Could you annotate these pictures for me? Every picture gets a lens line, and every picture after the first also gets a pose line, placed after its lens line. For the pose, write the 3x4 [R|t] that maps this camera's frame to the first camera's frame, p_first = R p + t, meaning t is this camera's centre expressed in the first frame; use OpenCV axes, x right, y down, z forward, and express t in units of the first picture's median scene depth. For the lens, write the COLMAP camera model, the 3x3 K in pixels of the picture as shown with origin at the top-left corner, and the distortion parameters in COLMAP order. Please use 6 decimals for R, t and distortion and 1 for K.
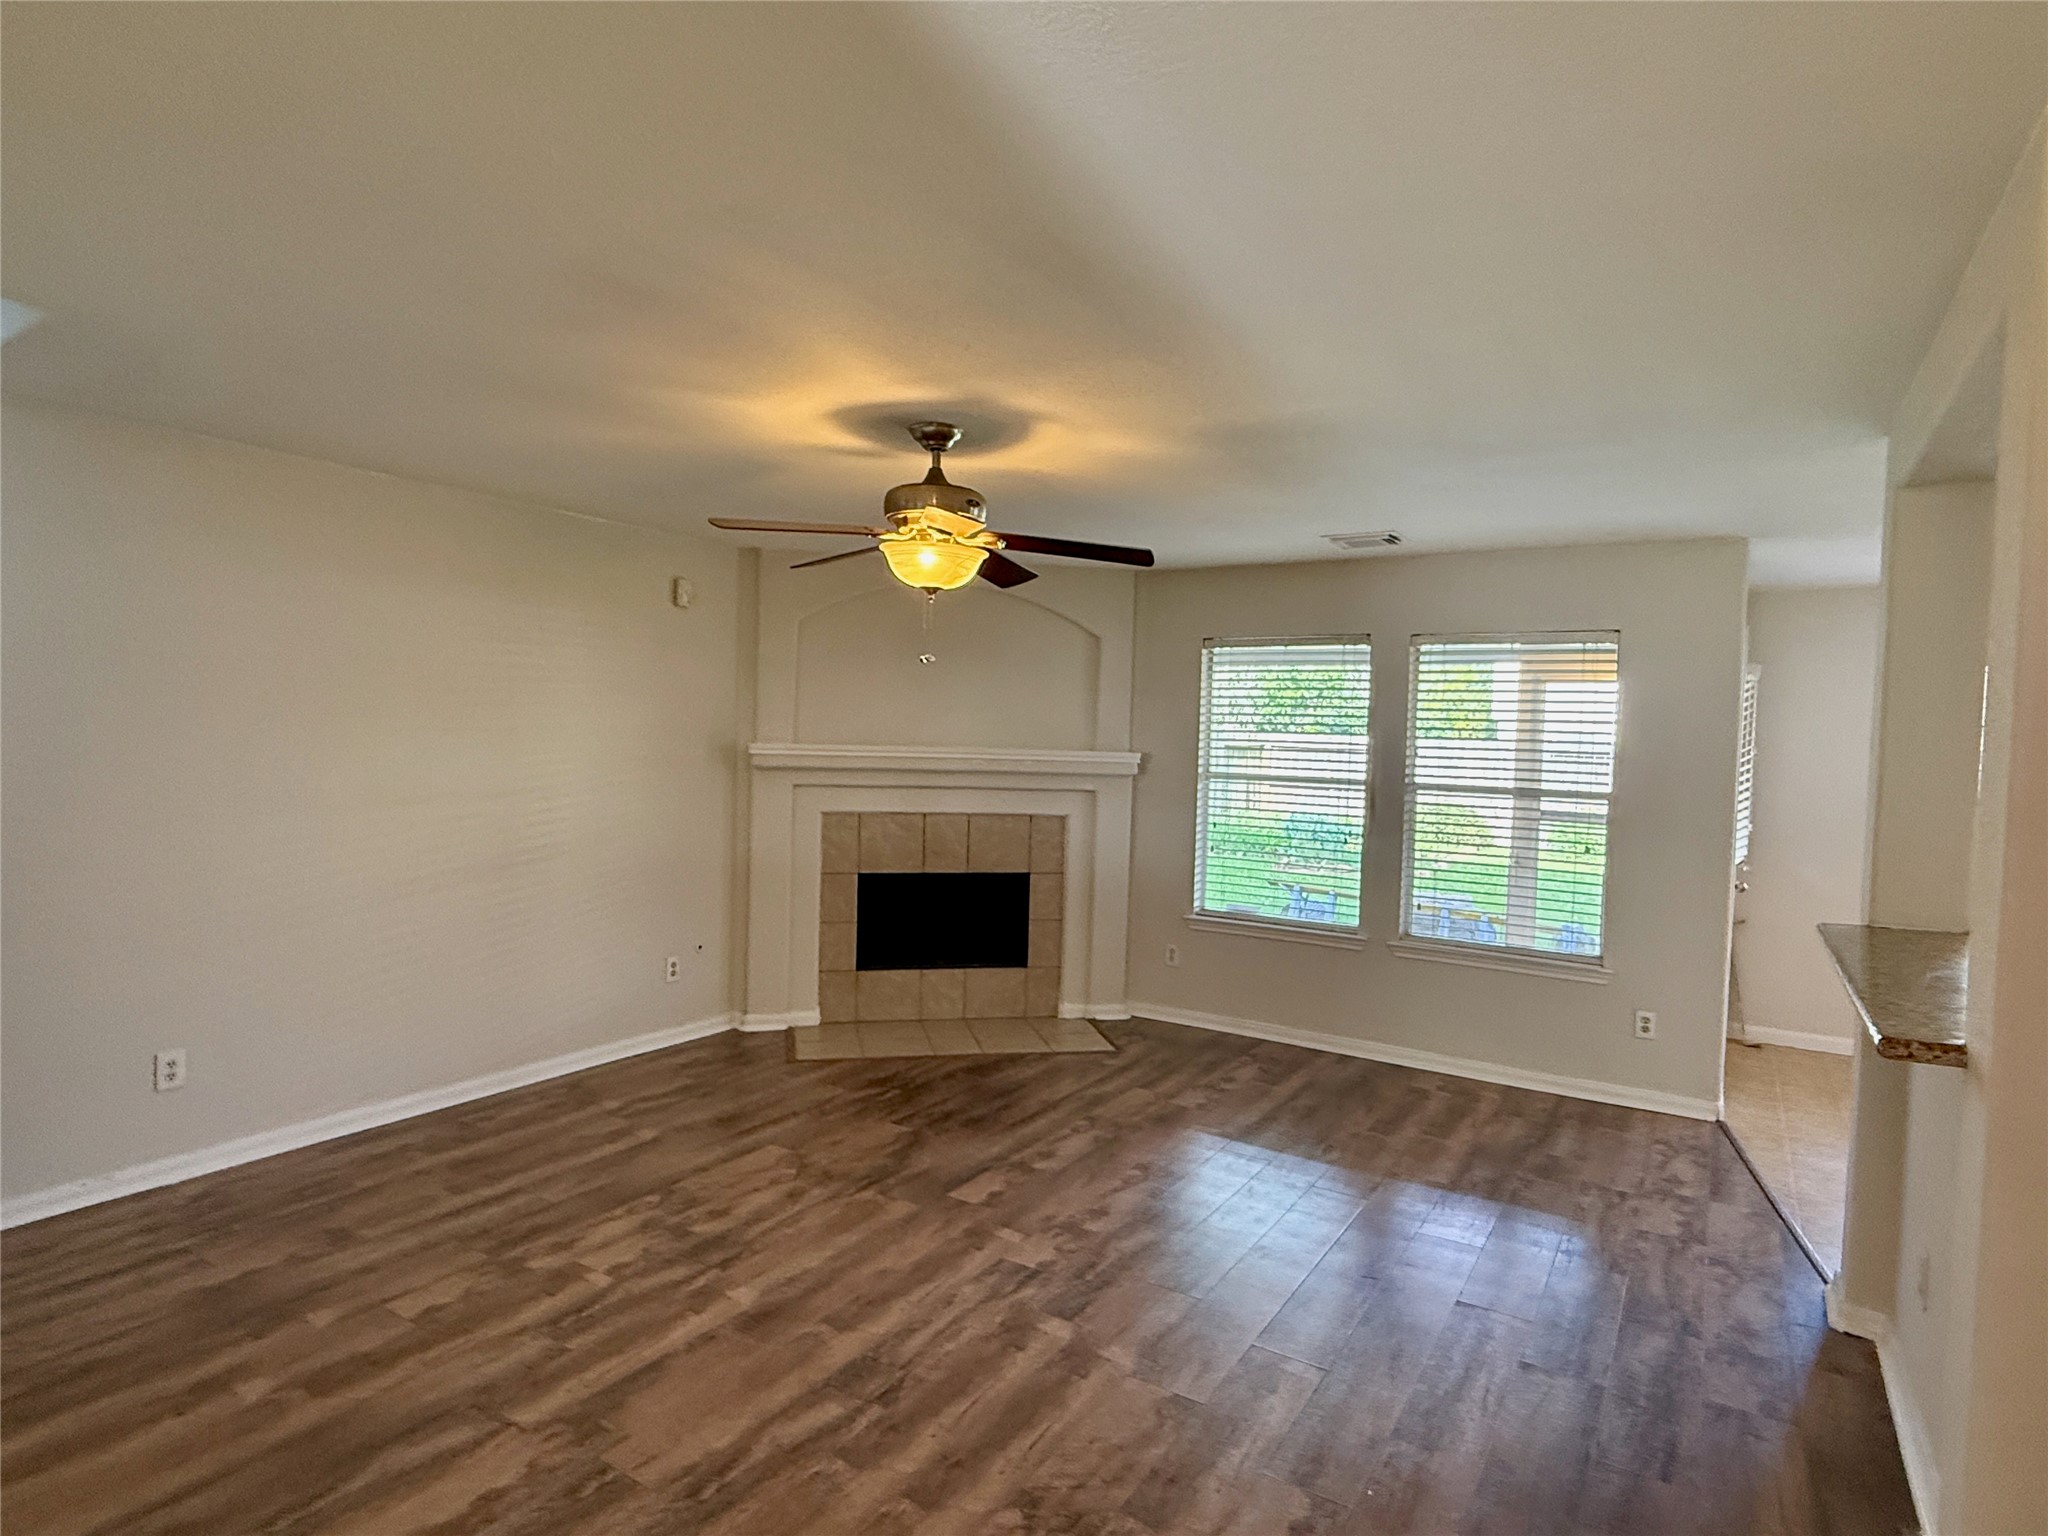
lens RADIAL K [[1095.1, 0, 1024.0], [0, 1095.1, 768.0], [0, 0, 1]] dist [0.002280, 0.001593]
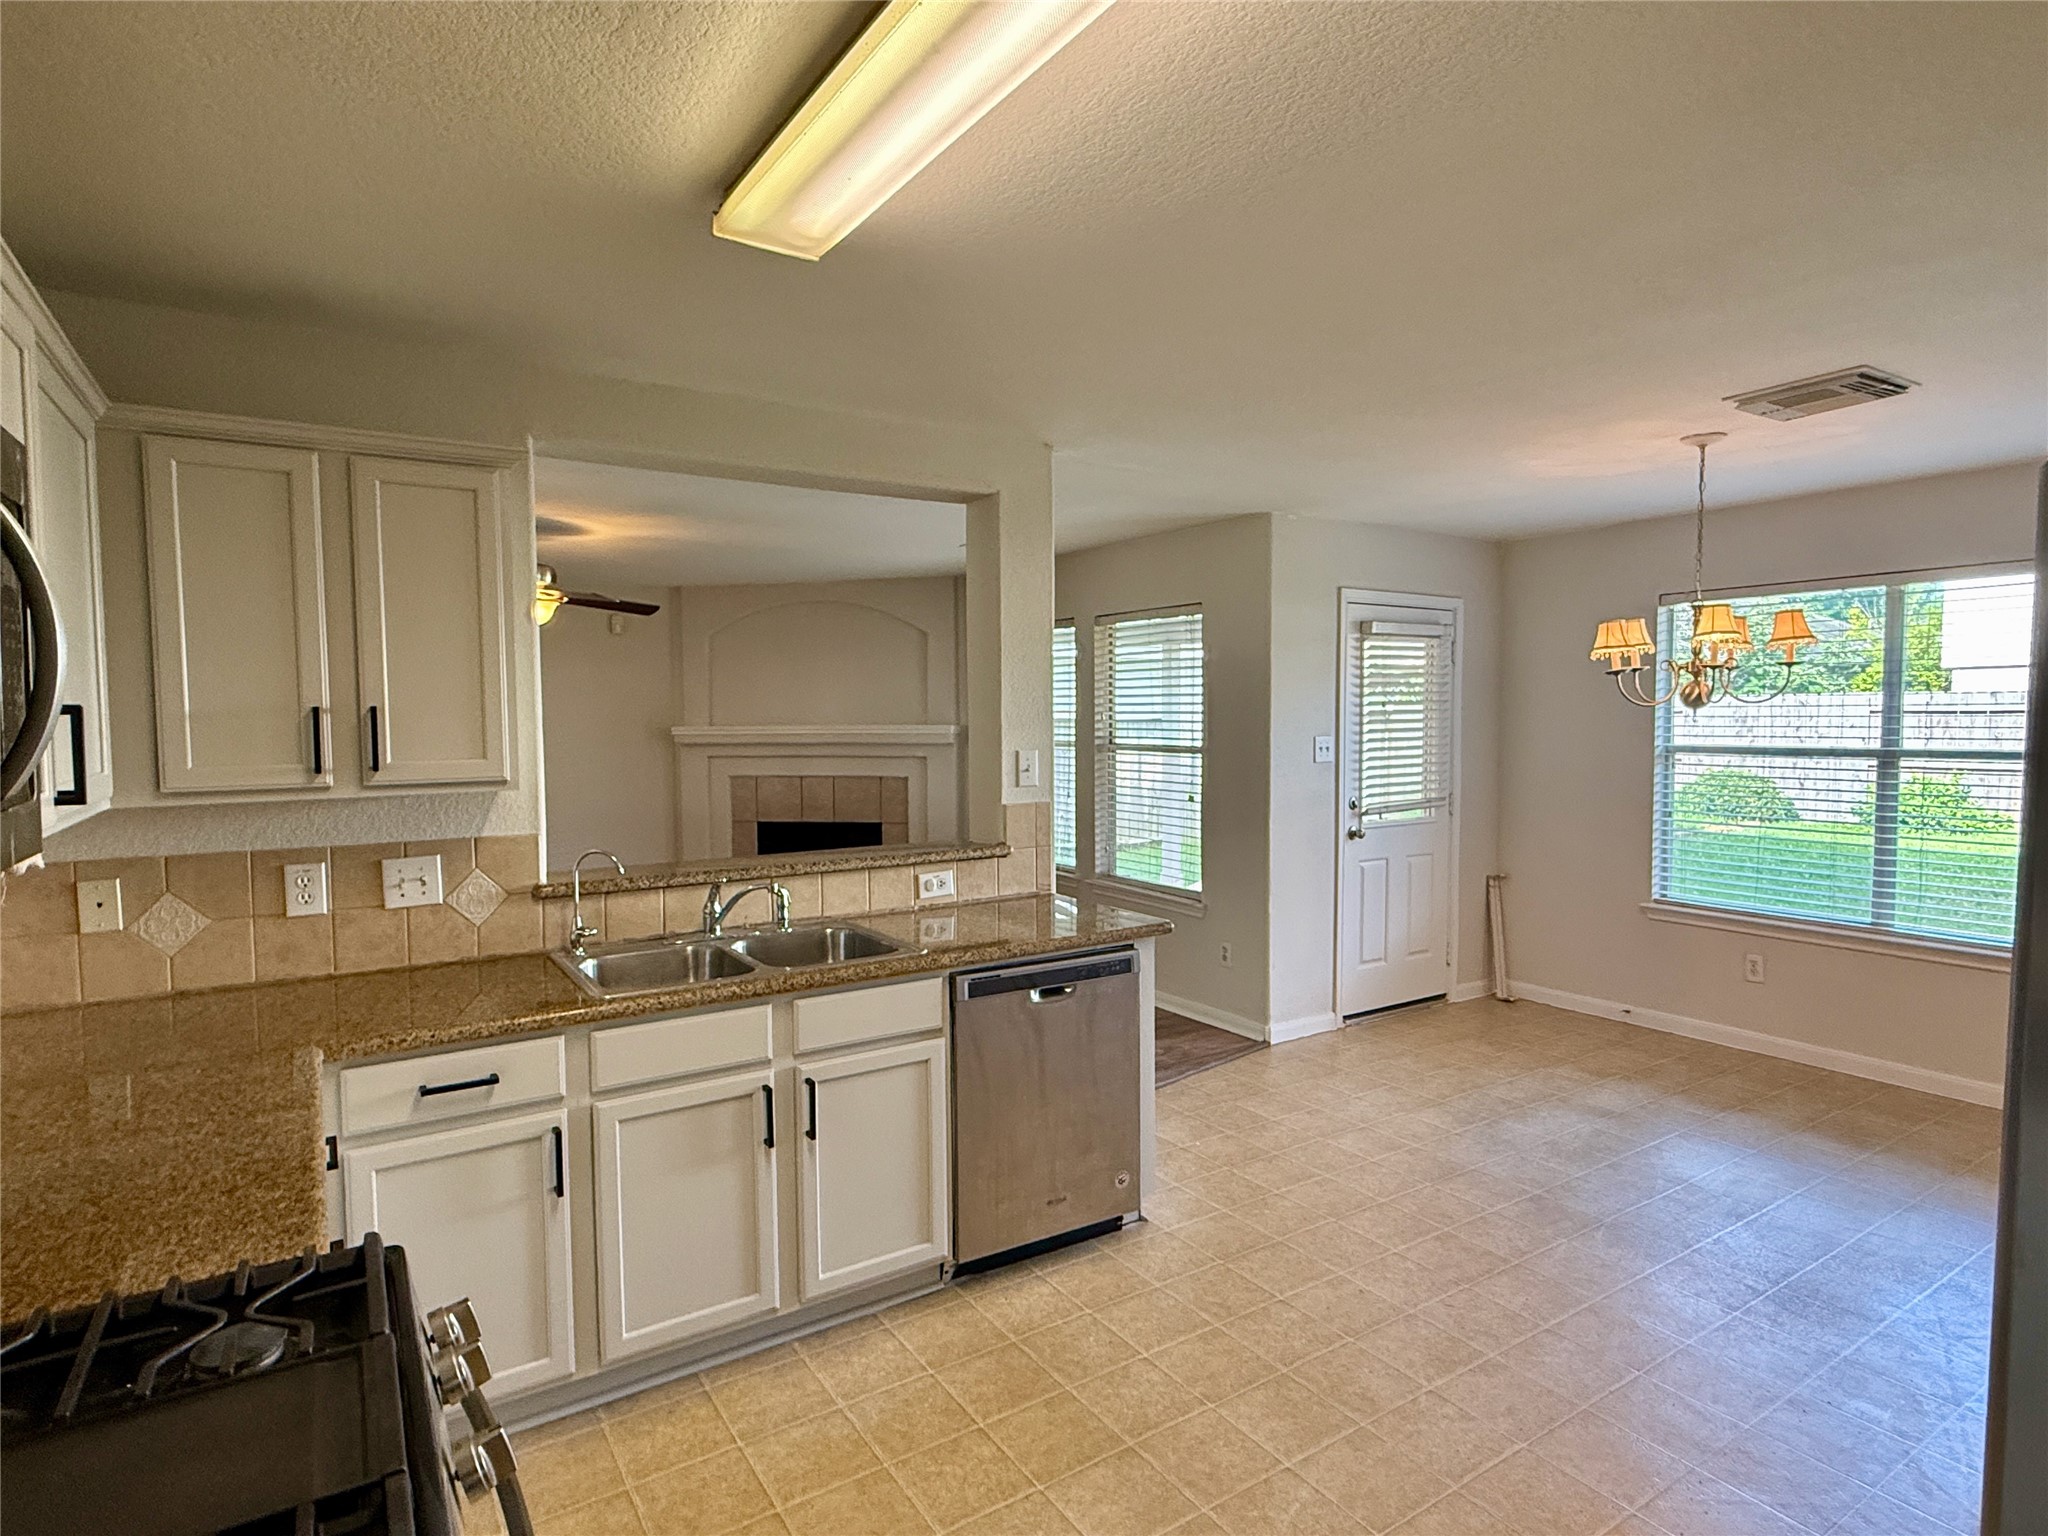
lens RADIAL K [[1095.1, 0, 1024.0], [0, 1095.1, 768.0], [0, 0, 1]] dist [0.002280, 0.001593]
pose [[0.911491, -0.014611, -0.411061, 0.901135], [0.021264, 0.999706, 0.011618, 0.028492], [0.410770, -0.019331, 0.911534, -0.109865]]
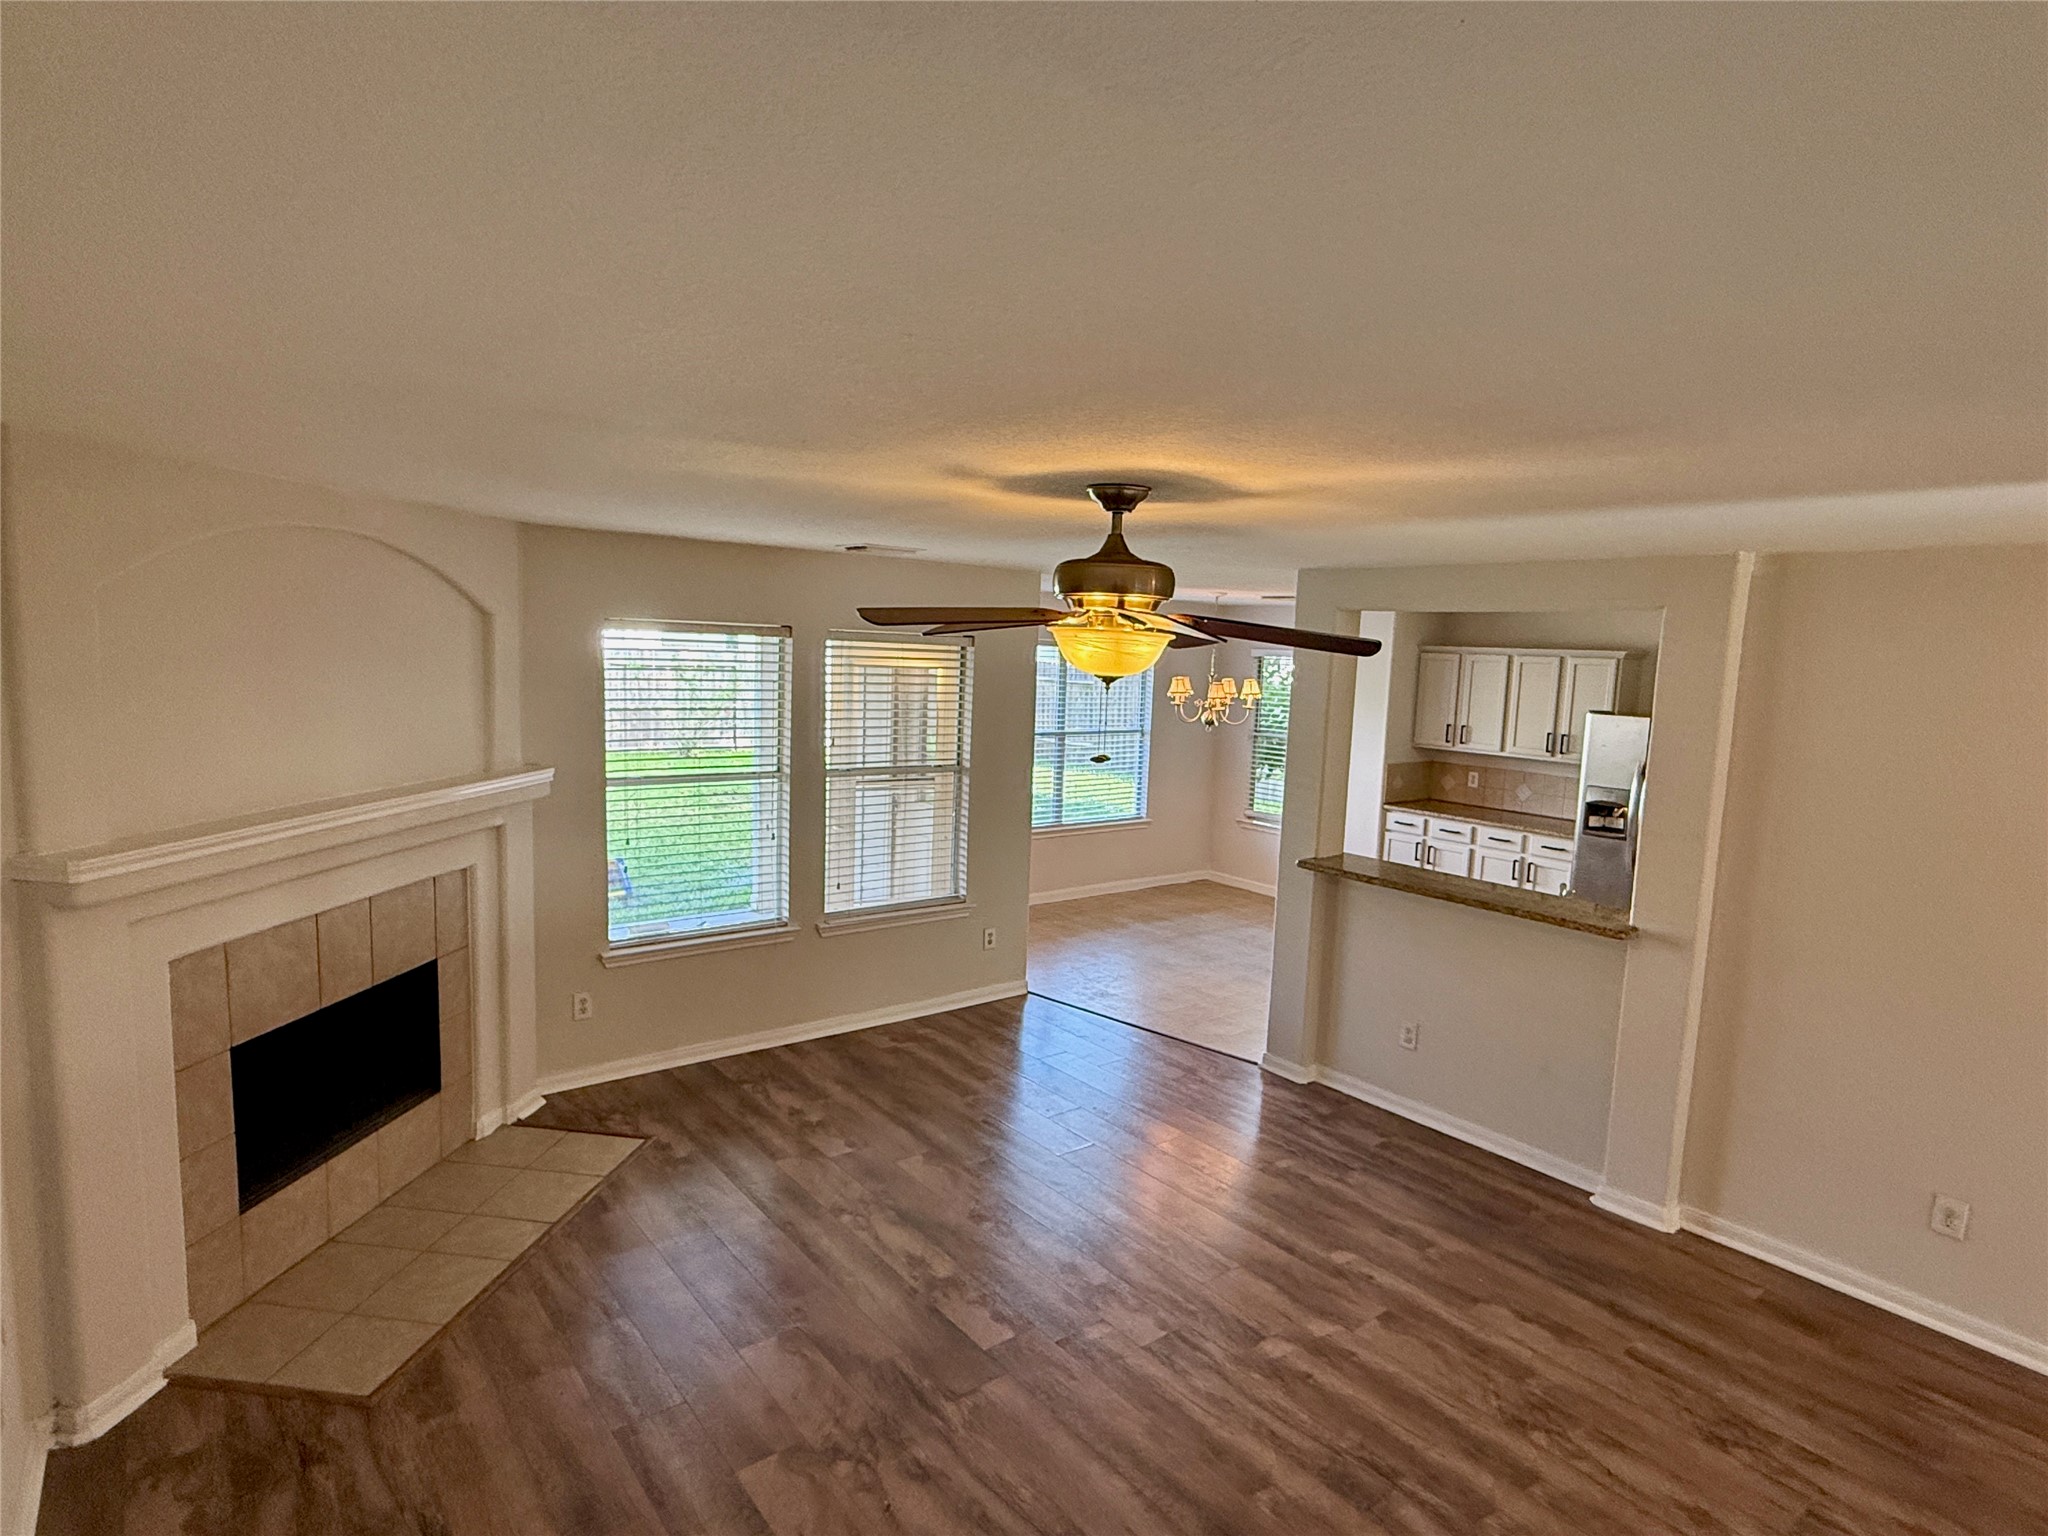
lens RADIAL K [[1095.1, 0, 1024.0], [0, 1095.1, 768.0], [0, 0, 1]] dist [0.002280, 0.001593]
pose [[0.331477, -0.122976, 0.935414, -0.671908], [0.000544, 0.991493, 0.130156, -0.150808], [-0.943463, -0.042635, 0.328724, 0.575867]]
